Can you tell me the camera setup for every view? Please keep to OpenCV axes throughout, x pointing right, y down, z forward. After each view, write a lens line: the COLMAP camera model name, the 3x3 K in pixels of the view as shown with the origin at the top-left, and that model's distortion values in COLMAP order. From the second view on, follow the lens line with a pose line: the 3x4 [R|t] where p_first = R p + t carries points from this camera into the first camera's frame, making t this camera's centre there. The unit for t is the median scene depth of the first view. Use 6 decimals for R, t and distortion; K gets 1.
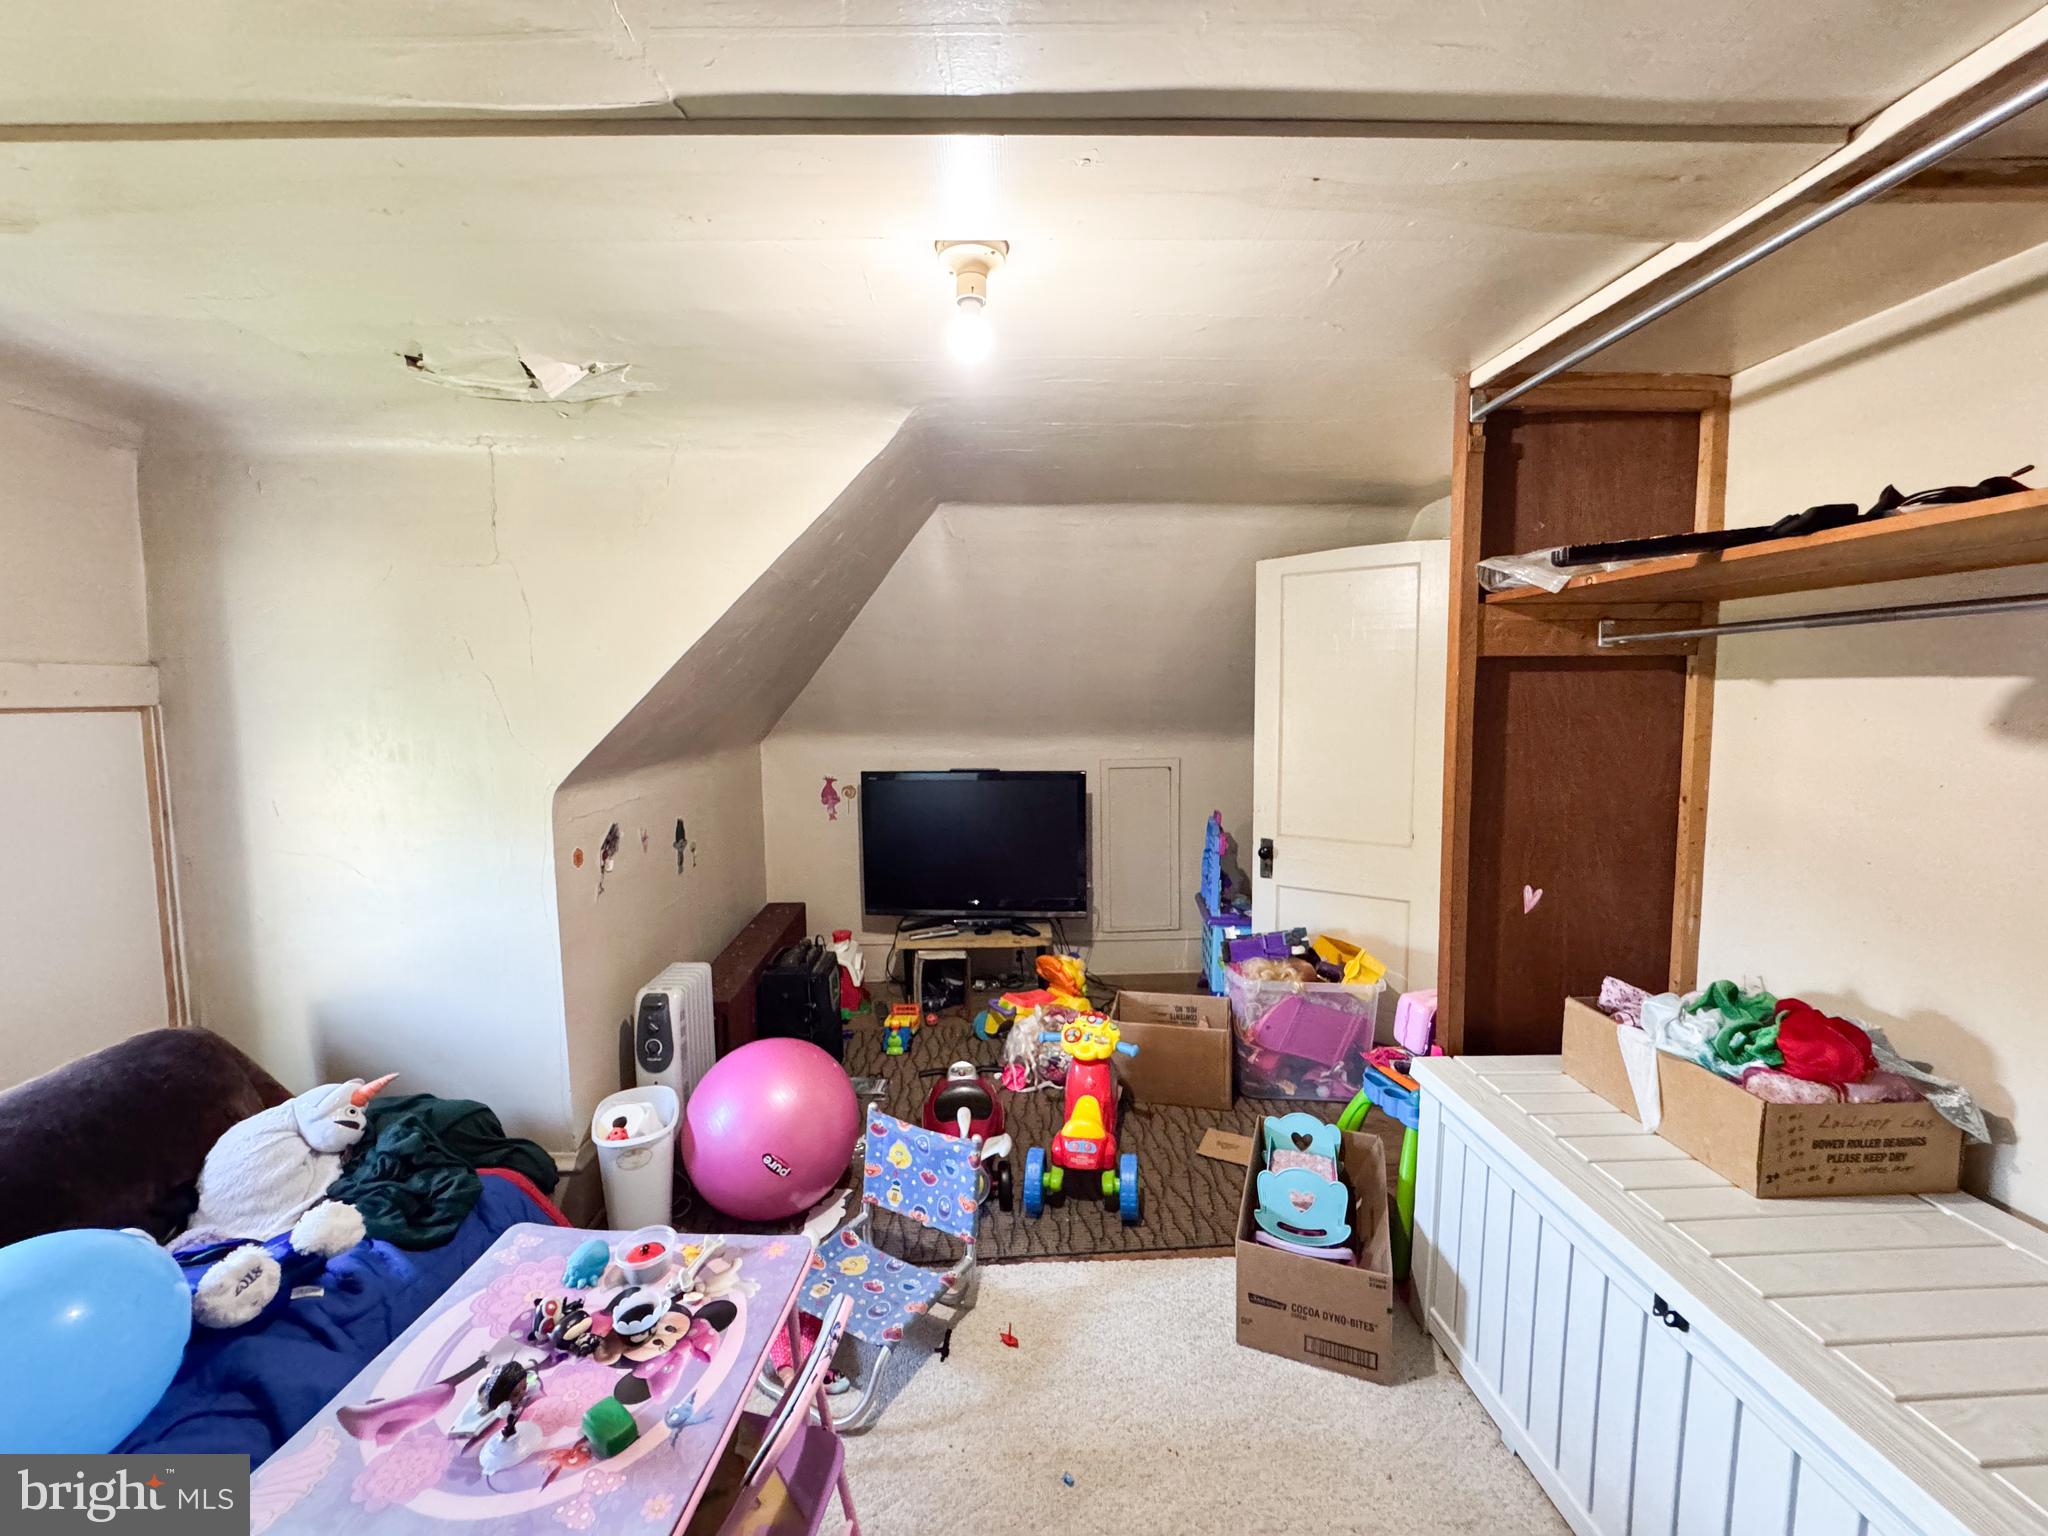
lens RADIAL K [[824.1, 0, 1020.7], [0, 824.1, 764.3], [0, 0, 1]] dist [-0.001807, -0.000126]
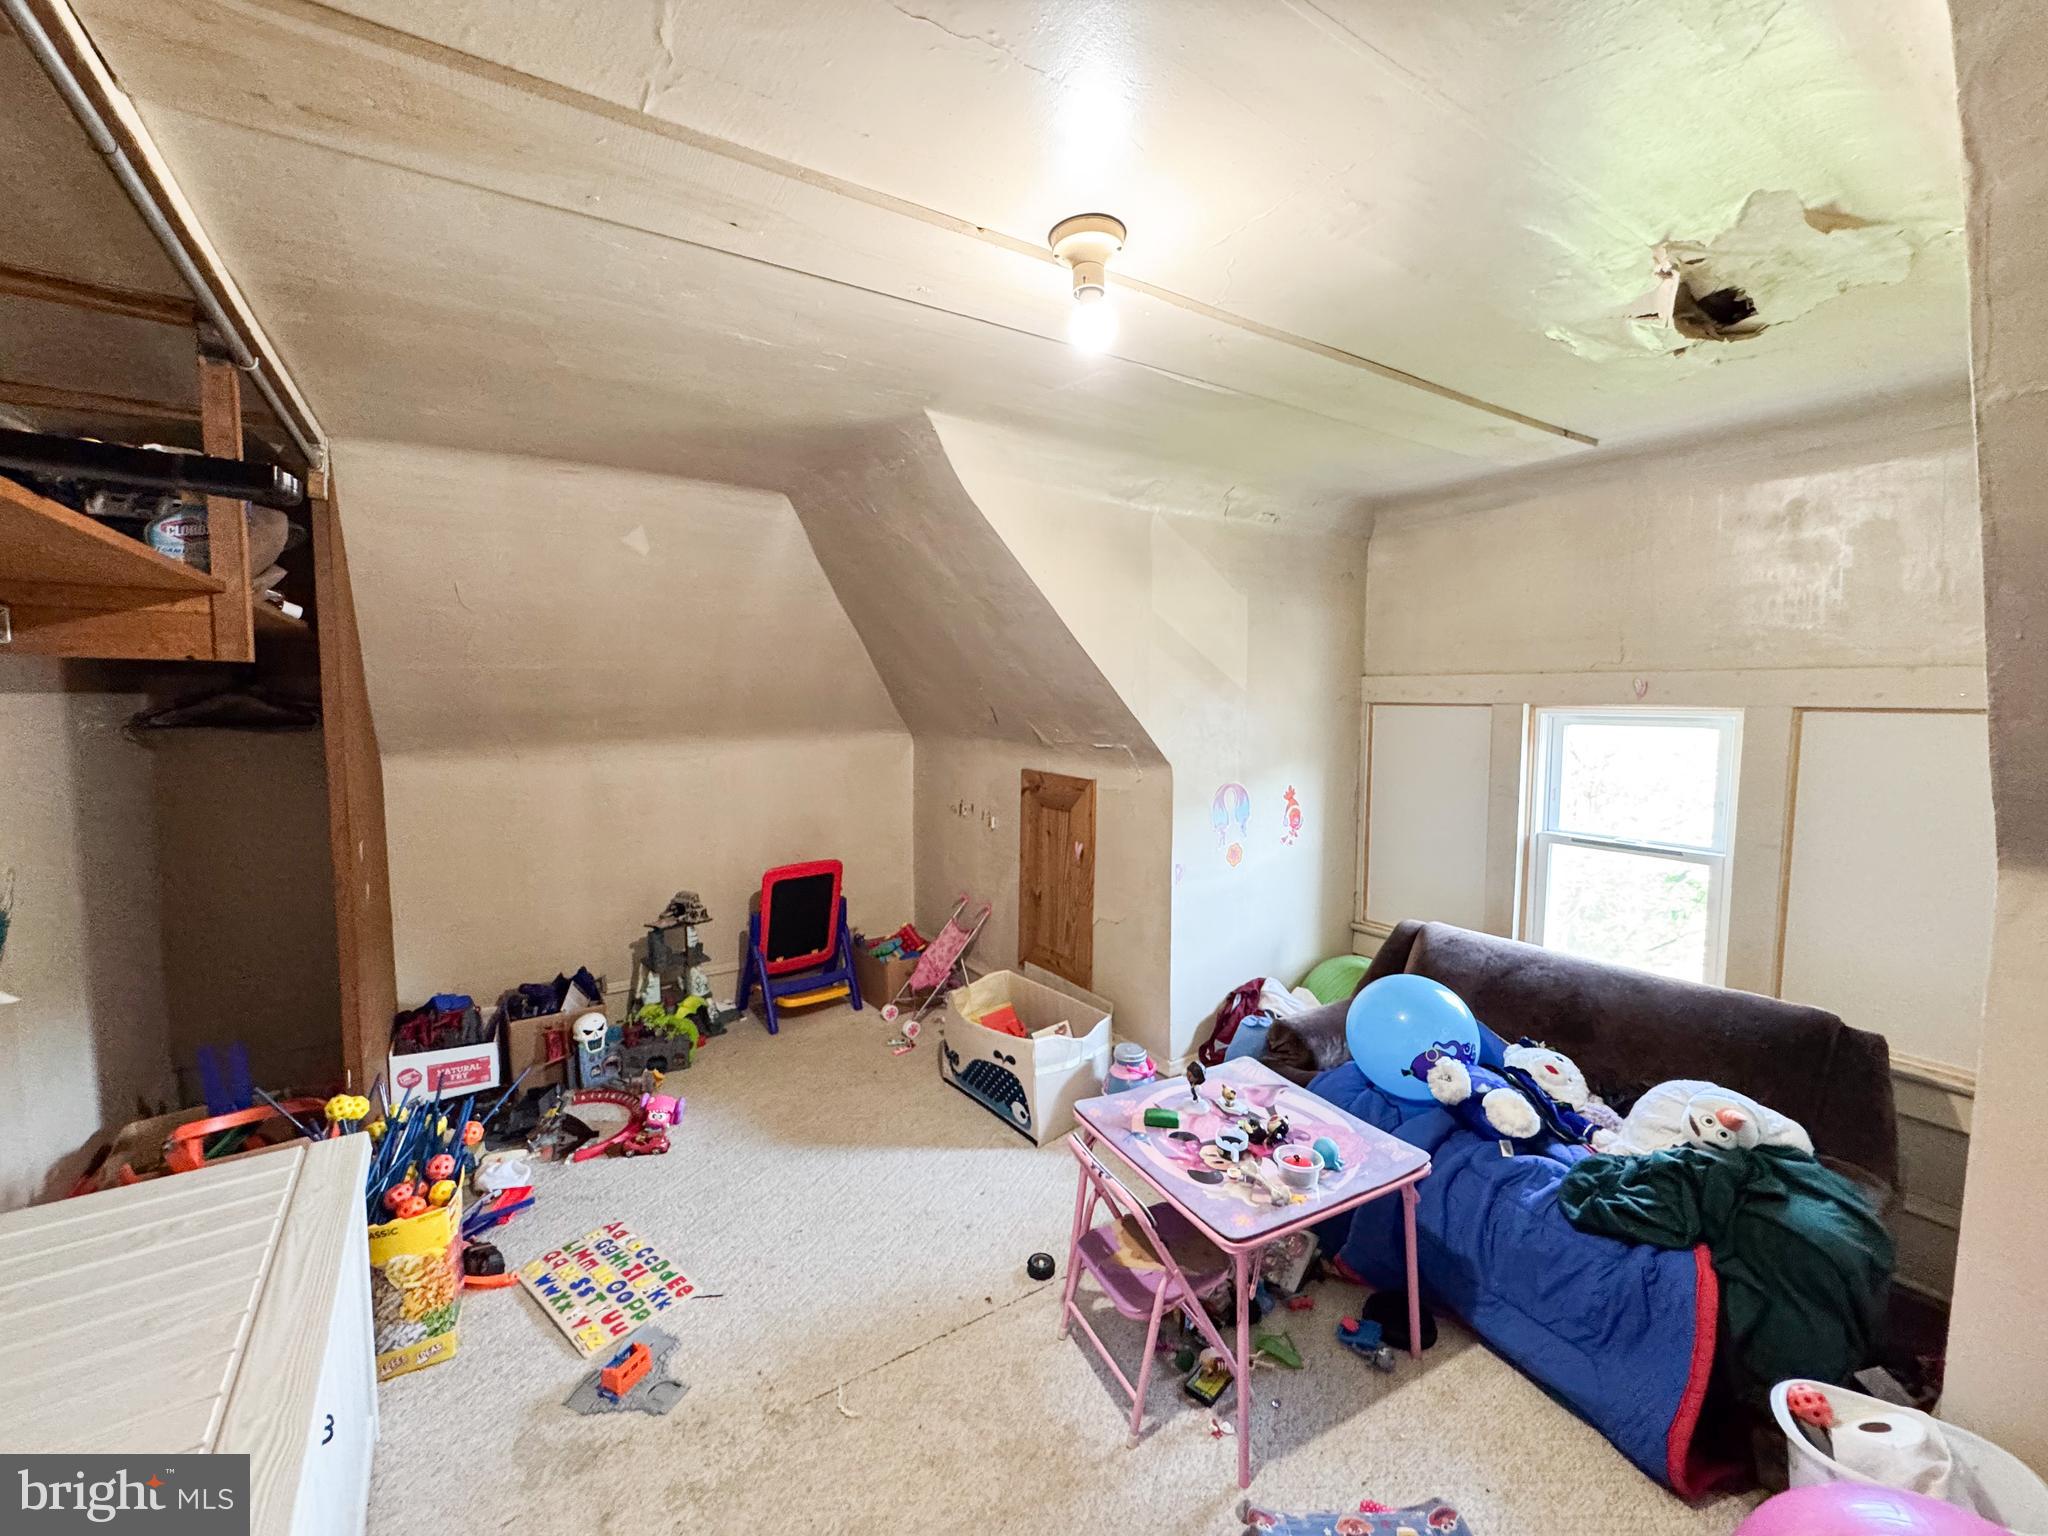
lens RADIAL K [[824.1, 0, 1020.7], [0, 824.1, 764.3], [0, 0, 1]] dist [-0.001807, -0.000126]
pose [[-0.850271, 0.048064, -0.524145, 0.581667], [-0.040632, 0.986856, 0.156409, -0.176875], [0.524774, 0.154287, -0.837143, 2.023387]]
